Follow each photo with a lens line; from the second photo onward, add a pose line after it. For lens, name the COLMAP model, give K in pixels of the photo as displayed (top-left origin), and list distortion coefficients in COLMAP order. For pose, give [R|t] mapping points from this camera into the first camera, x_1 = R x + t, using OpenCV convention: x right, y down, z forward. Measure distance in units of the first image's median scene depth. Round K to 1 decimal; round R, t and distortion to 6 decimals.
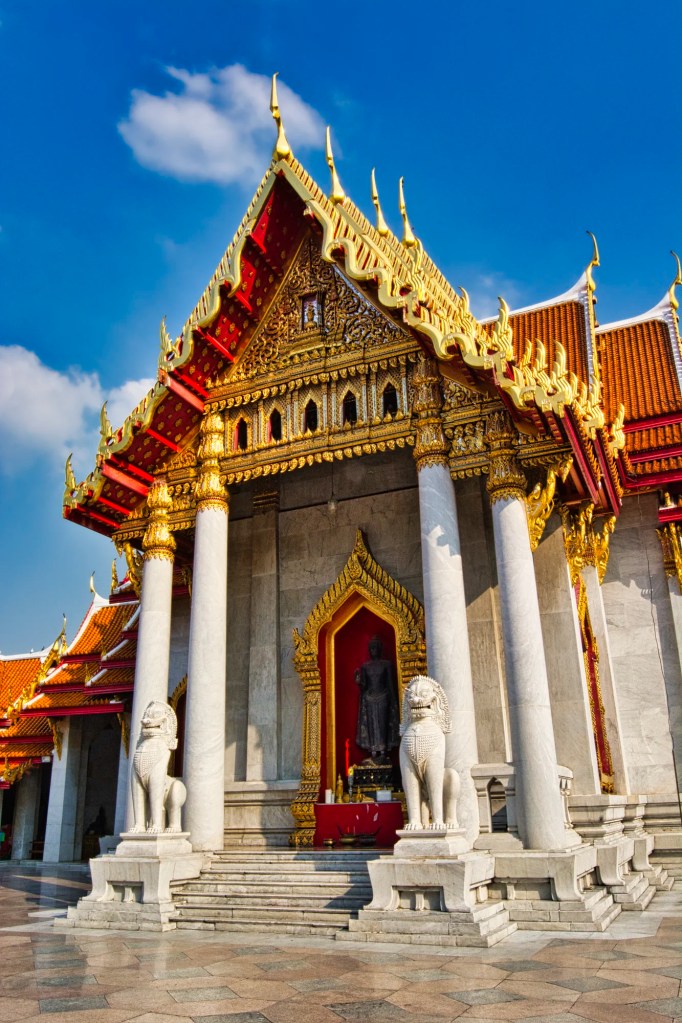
lens RADIAL K [[813.5, 0, 341.0], [0, 813.5, 511.5], [0, 0, 1]] dist [-0.059351, 0.008909]
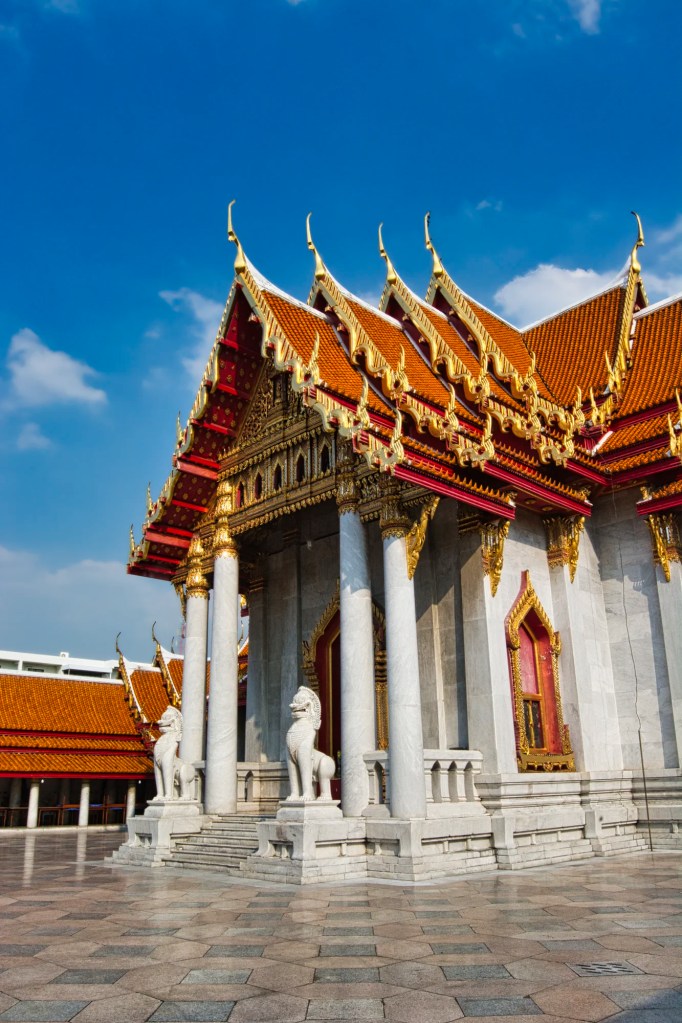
lens RADIAL K [[813.5, 0, 341.0], [0, 813.5, 511.5], [0, 0, 1]] dist [-0.059351, 0.008909]
pose [[0.927465, -0.115827, -0.355519, 0.490332], [0.129891, 0.991401, 0.015861, -0.070637], [0.350625, -0.060889, 0.934535, -0.151683]]
